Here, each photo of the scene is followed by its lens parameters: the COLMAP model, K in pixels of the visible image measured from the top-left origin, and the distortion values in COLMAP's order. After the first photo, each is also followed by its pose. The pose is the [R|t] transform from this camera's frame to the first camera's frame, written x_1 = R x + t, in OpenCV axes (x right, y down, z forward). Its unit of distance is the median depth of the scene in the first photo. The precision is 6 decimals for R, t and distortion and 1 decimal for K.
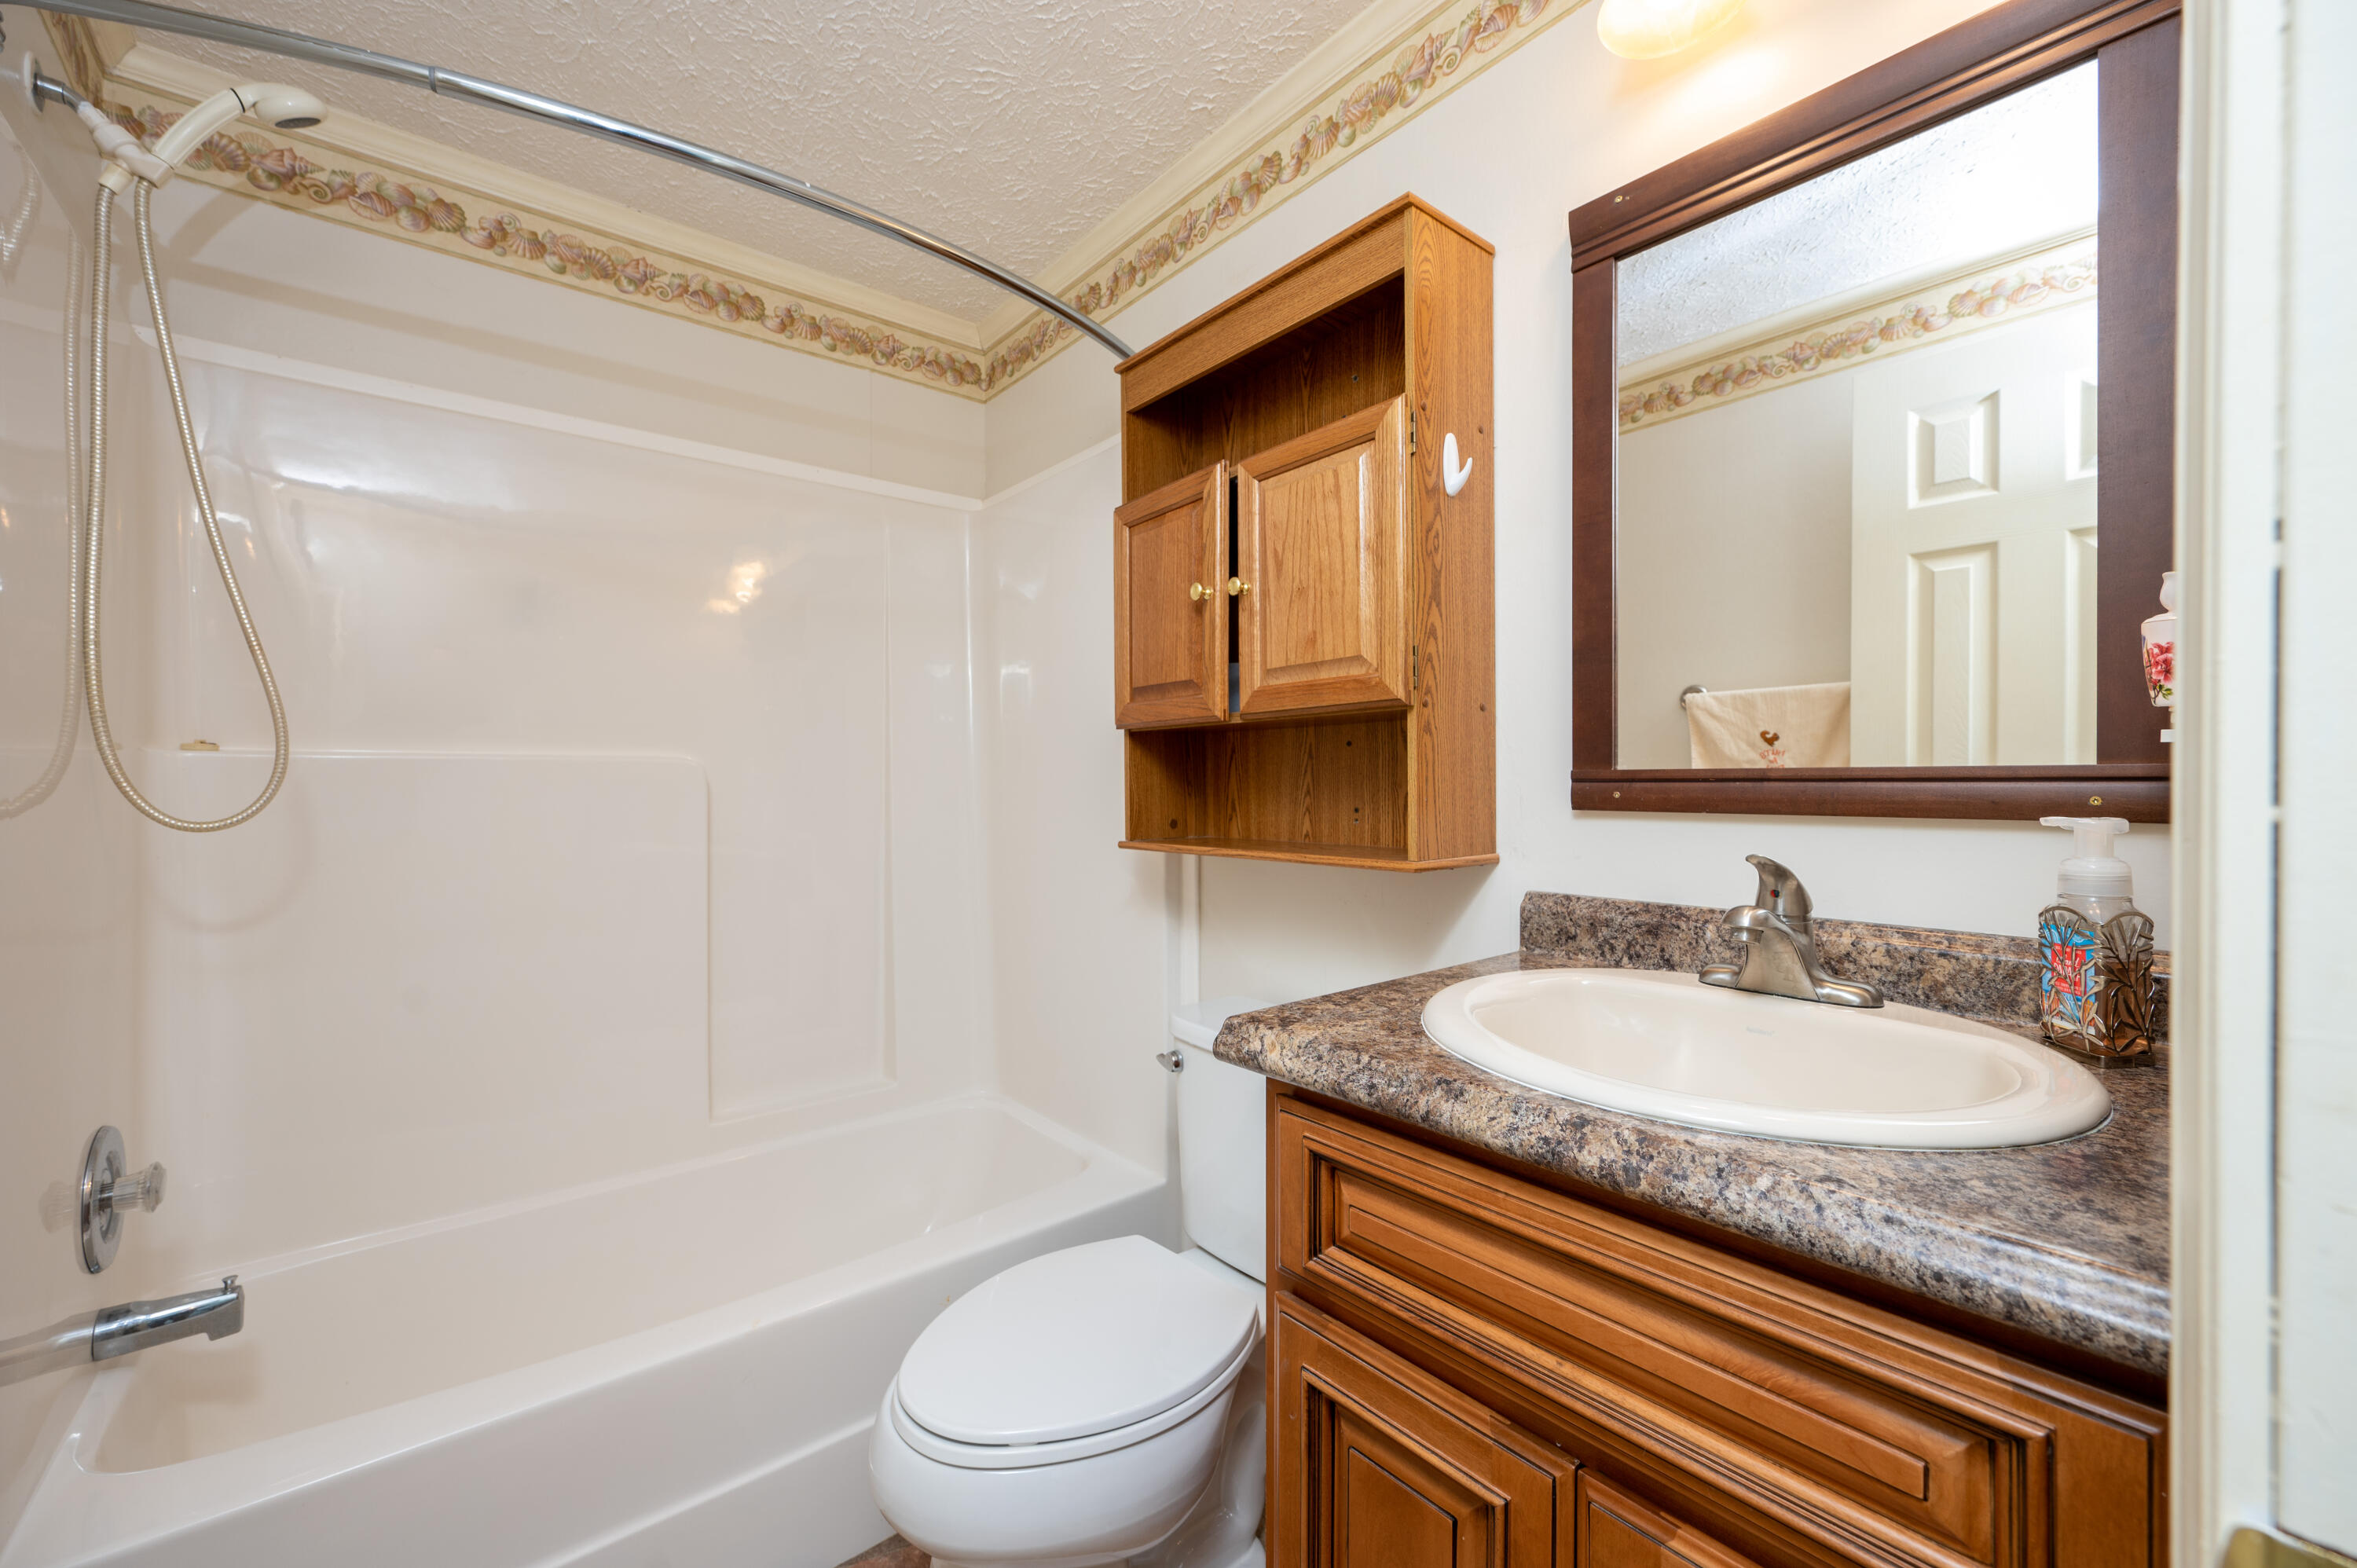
lens RADIAL K [[955.1, 0, 1122.2], [0, 955.1, 758.7], [0, 0, 1]] dist [0.001627, -0.000007]
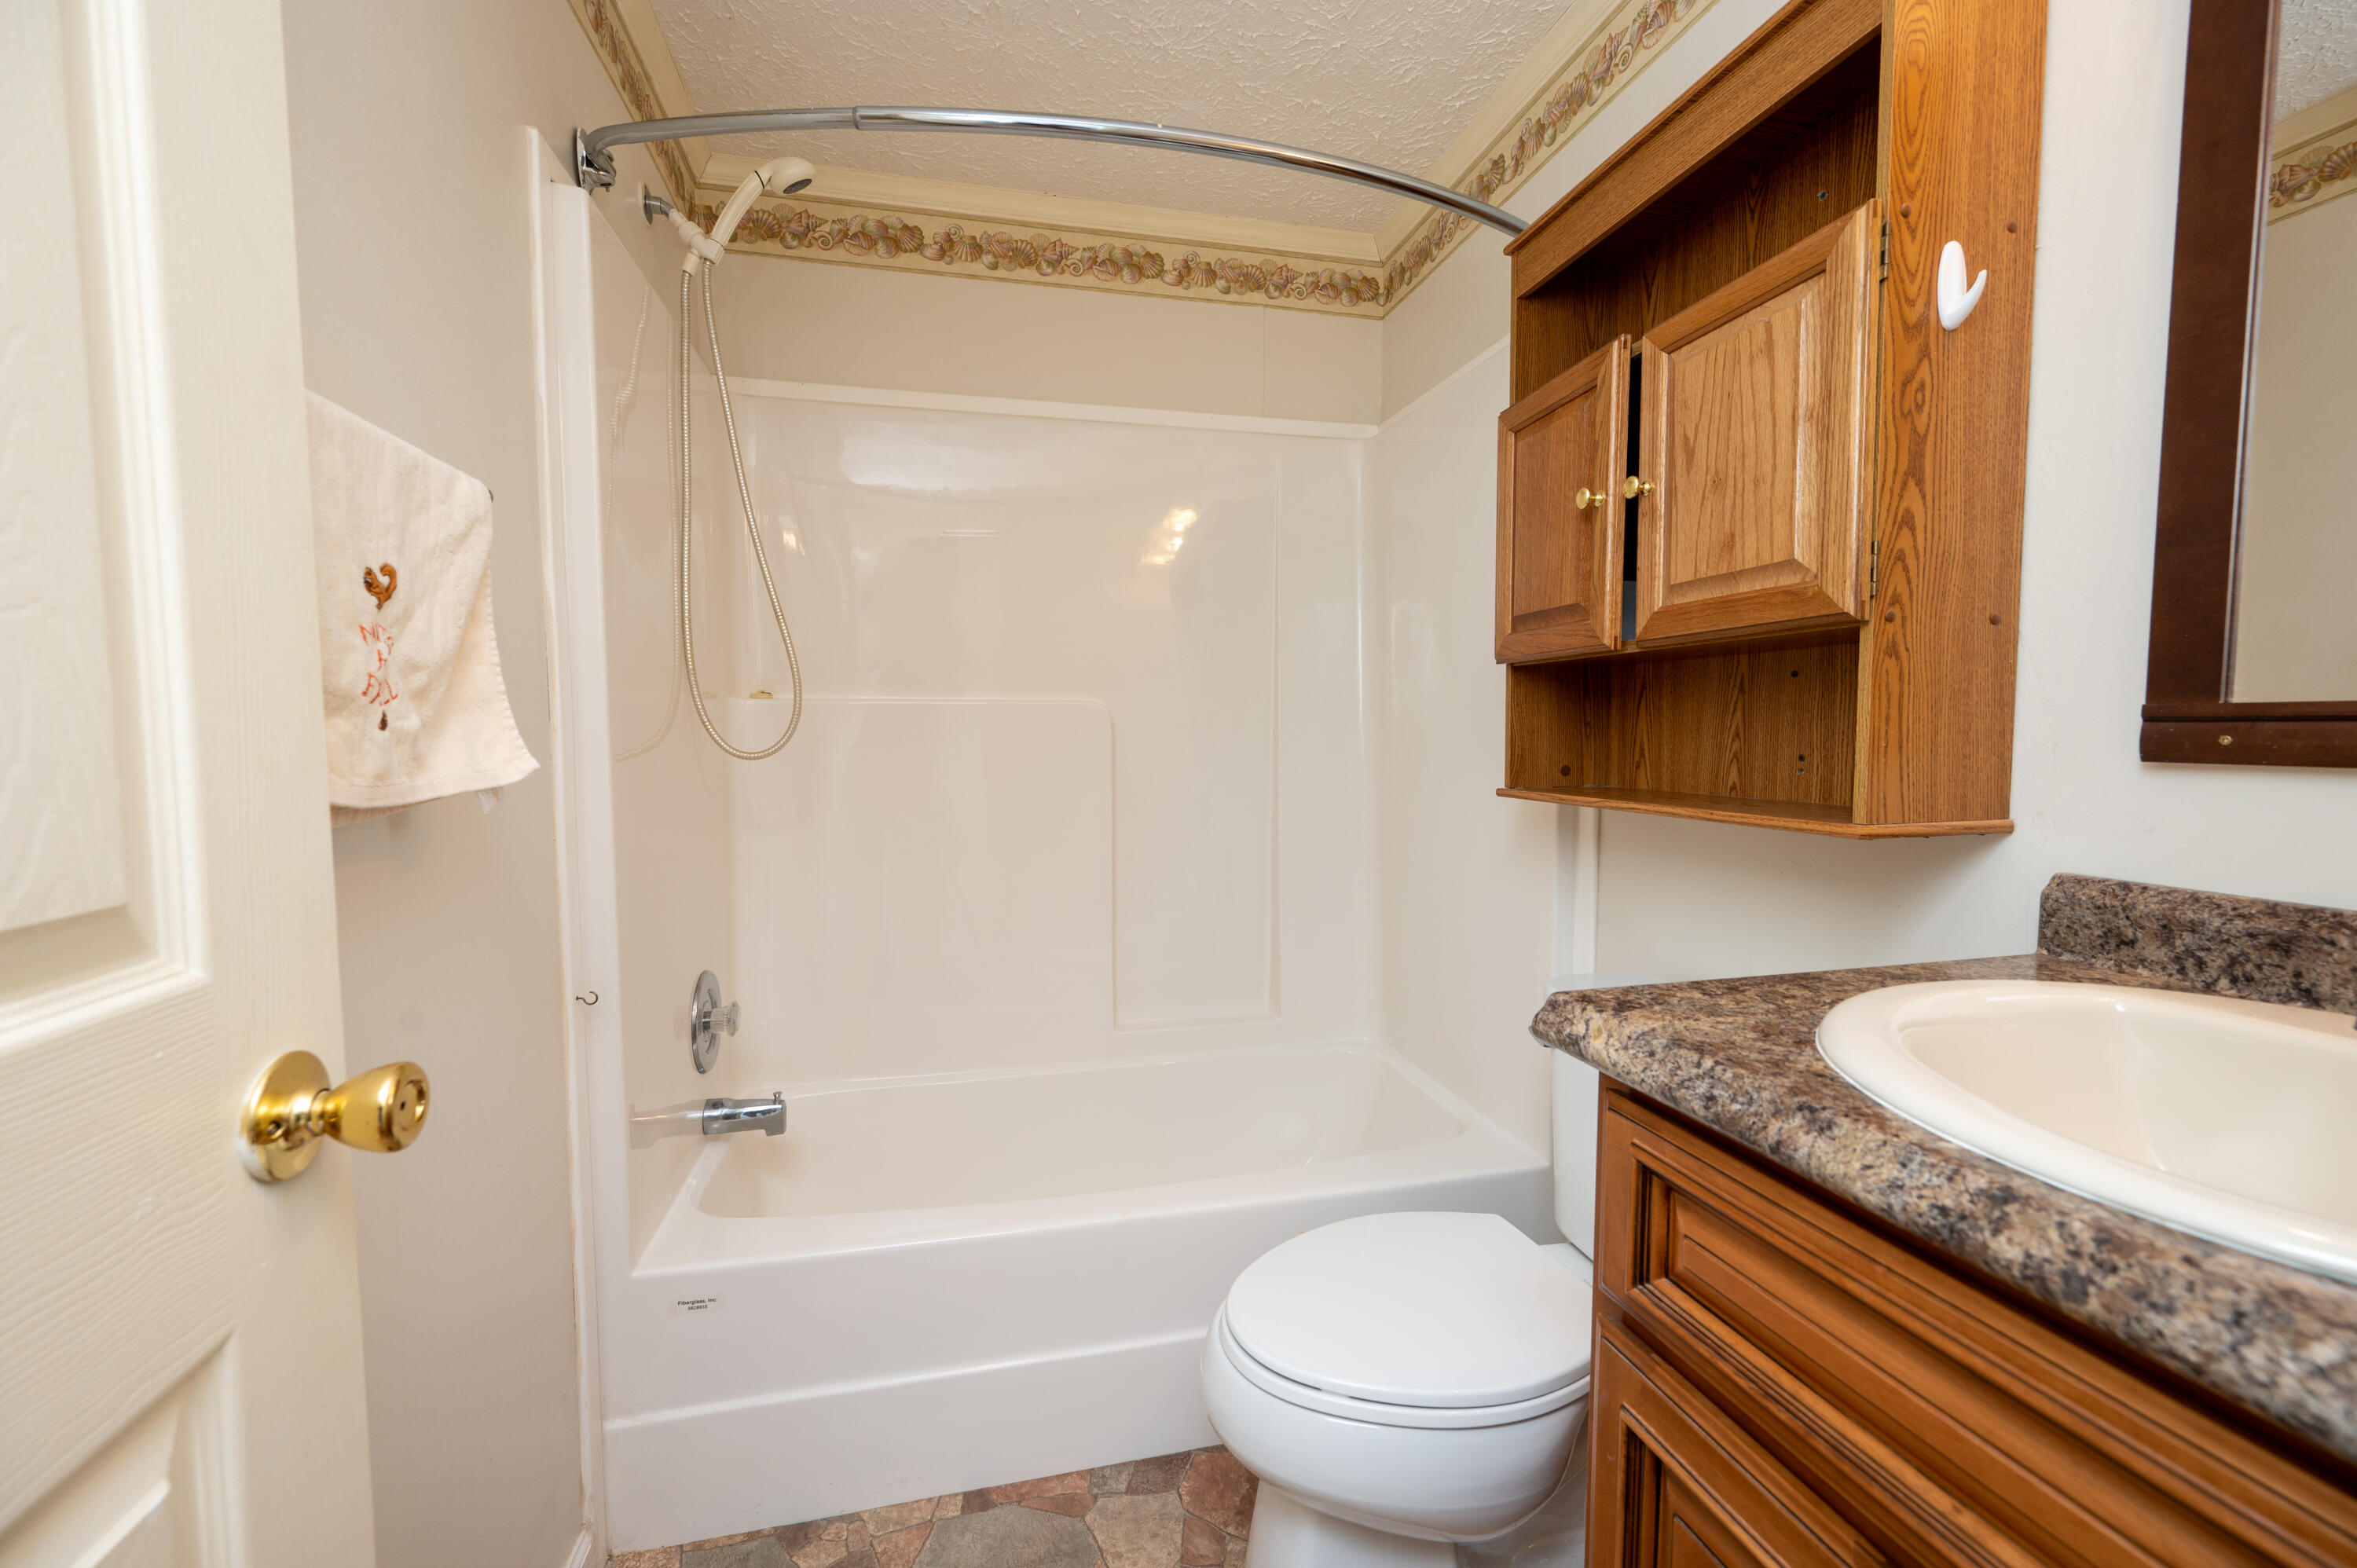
lens RADIAL K [[955.1, 0, 1169.7], [0, 955.1, 762.3], [0, 0, 1]] dist [0.001627, -0.000007]
pose [[0.900859, 0.018636, -0.433712, 0.128613], [0.008007, 0.998195, 0.059522, 0.006660], [0.434038, -0.057094, 0.899084, 0.064295]]
